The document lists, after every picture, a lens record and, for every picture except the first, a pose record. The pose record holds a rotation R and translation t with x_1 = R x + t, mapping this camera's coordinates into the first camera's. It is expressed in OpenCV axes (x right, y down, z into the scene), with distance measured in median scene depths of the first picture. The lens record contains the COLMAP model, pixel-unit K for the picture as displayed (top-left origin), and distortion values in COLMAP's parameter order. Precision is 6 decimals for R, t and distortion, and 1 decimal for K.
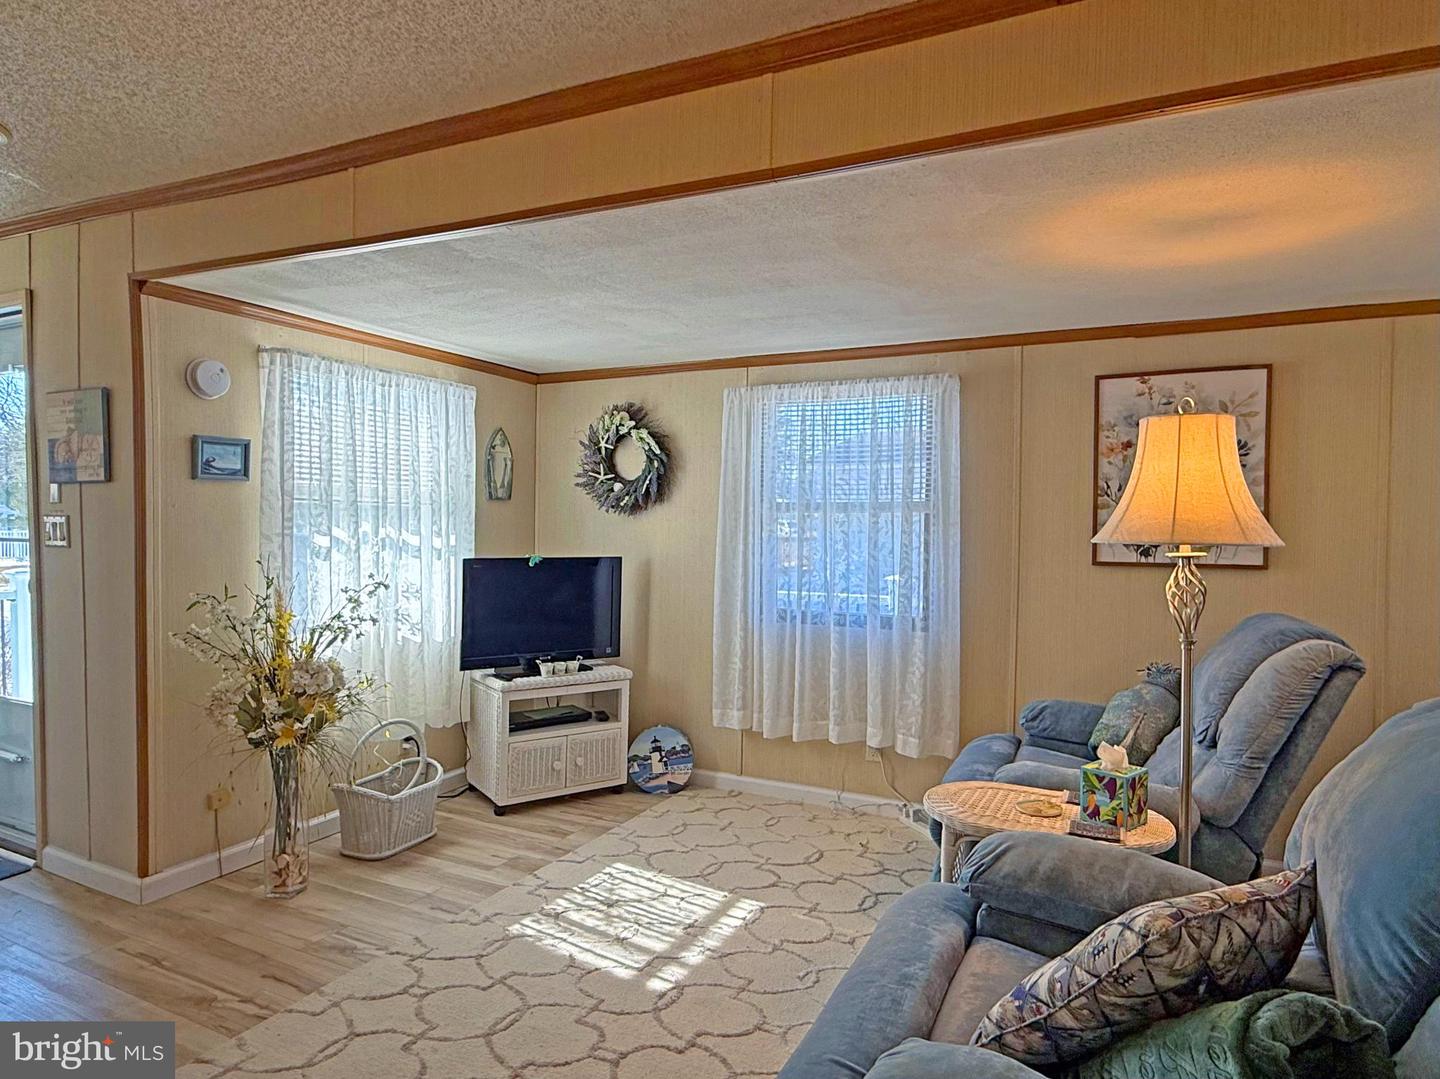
lens RADIAL K [[838.5, 0, 699.9], [0, 838.5, 540.2], [0, 0, 1]] dist [0.001339, 0.000620]
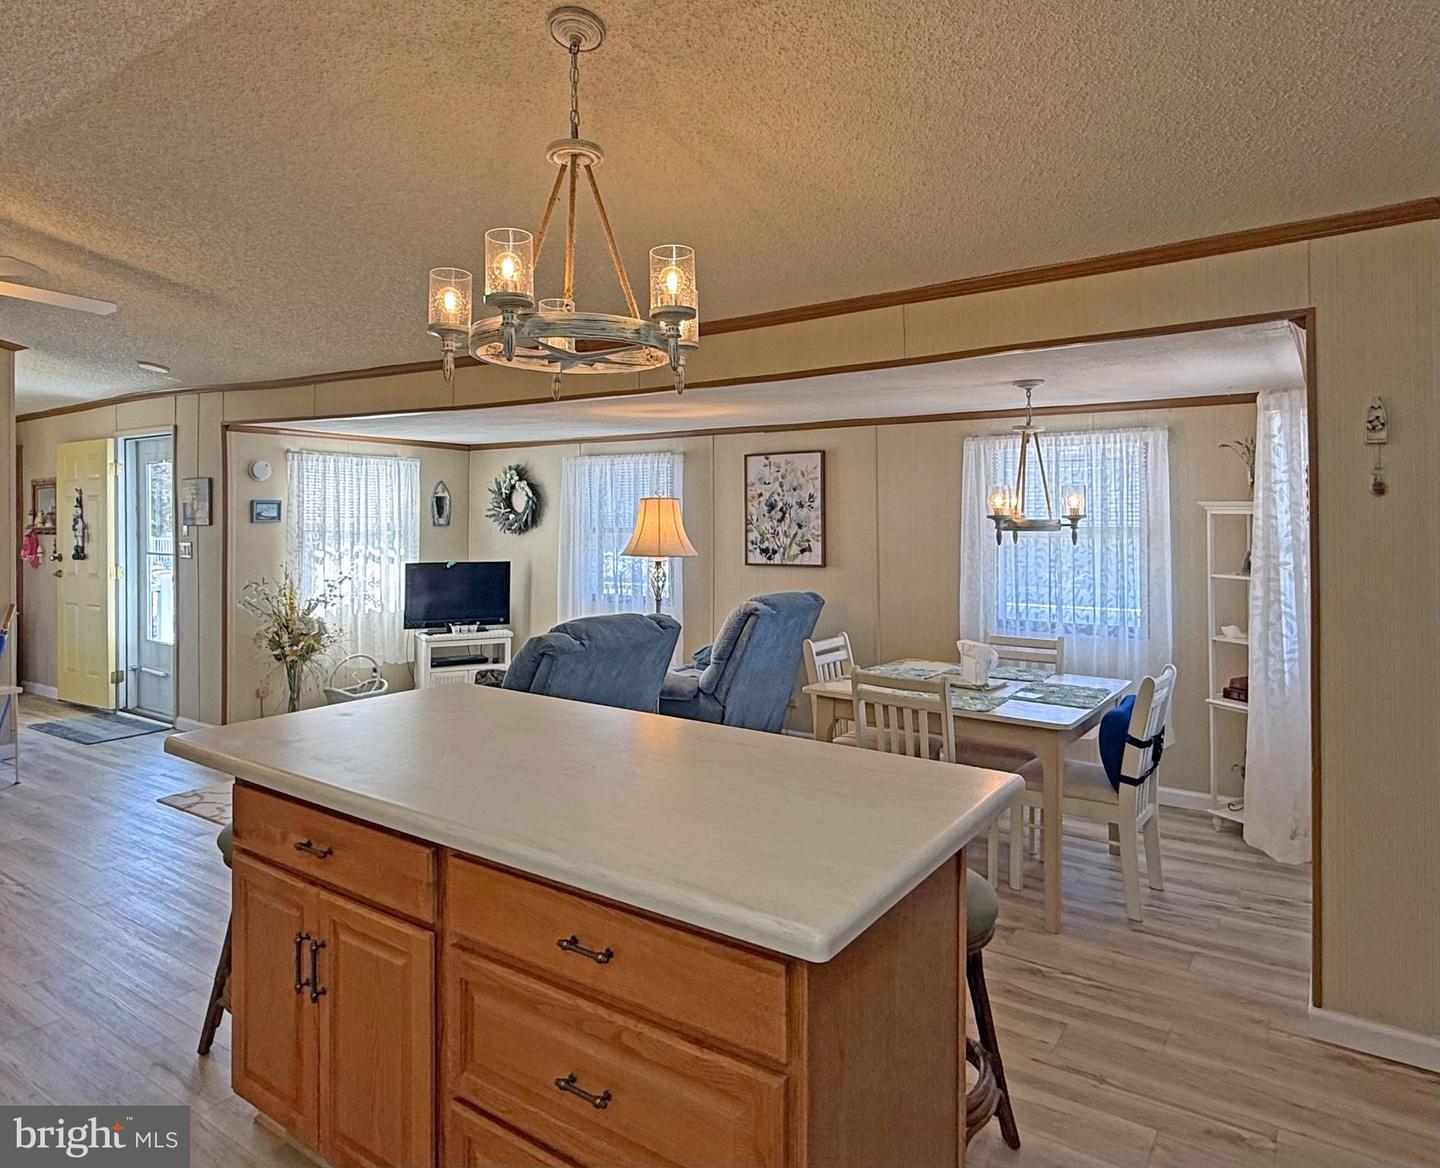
lens RADIAL K [[910.7, 0, 721.8], [0, 910.7, 502.3], [0, 0, 1]] dist [-0.001186, -0.000778]
pose [[0.992551, -0.013009, -0.121136, 0.599101], [0.008171, 0.999152, -0.040354, -0.021833], [0.121558, 0.039064, 0.991815, -0.783512]]
